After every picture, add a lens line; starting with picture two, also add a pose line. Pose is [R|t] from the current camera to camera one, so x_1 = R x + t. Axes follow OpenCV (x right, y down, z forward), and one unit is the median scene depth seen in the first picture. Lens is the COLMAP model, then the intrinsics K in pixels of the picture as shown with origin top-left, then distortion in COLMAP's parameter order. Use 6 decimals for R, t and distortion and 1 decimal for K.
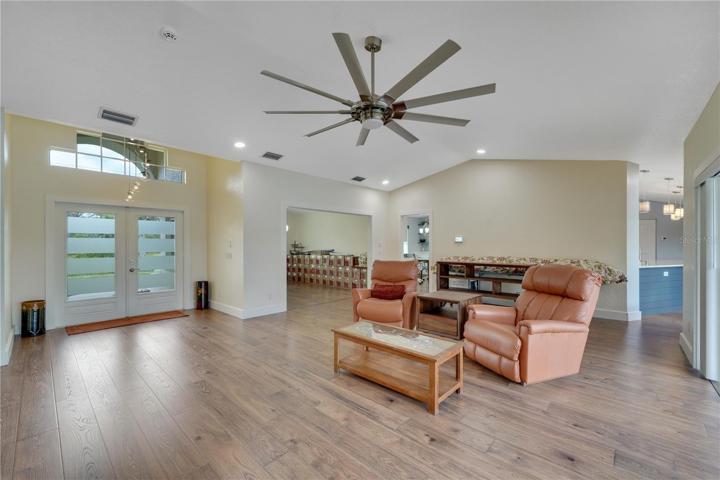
lens RADIAL K [[286.7, 0, 356.5], [0, 286.7, 243.5], [0, 0, 1]] dist [-0.003258, -0.000381]
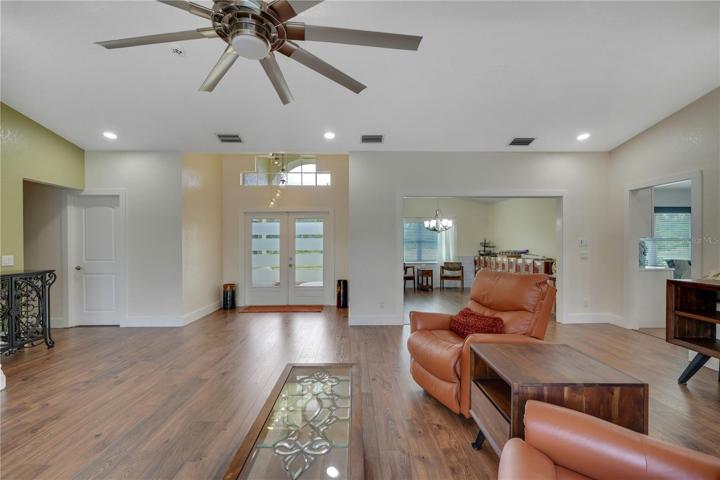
lens RADIAL K [[306.1, 0, 359.5], [0, 306.1, 240.7], [0, 0, 1]] dist [-0.001627, 0.000275]
pose [[0.702738, -0.008944, -0.711393, 0.277010], [0.005013, 0.999958, -0.007620, 0.002628], [0.711431, 0.001789, 0.702754, 0.287926]]
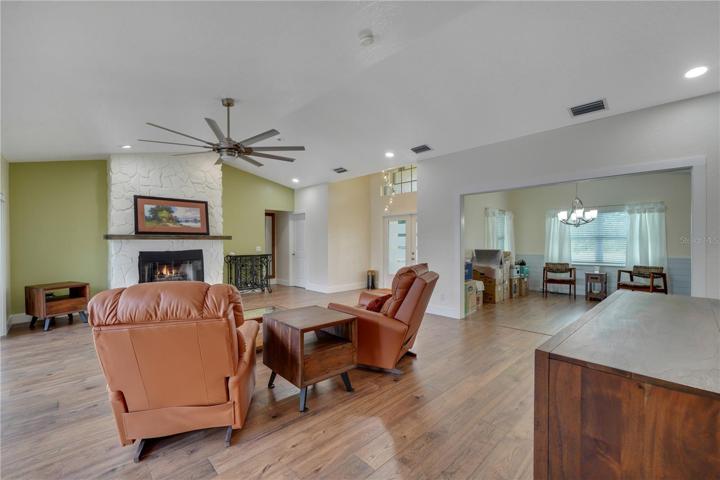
lens RADIAL K [[306.1, 0, 354.1], [0, 306.1, 242.5], [0, 0, 1]] dist [-0.001627, 0.000275]
pose [[-0.052765, 0.004988, -0.998594, 0.653427], [0.008609, 0.999953, 0.004539, 0.002806], [0.998570, -0.008357, -0.052806, 0.713141]]
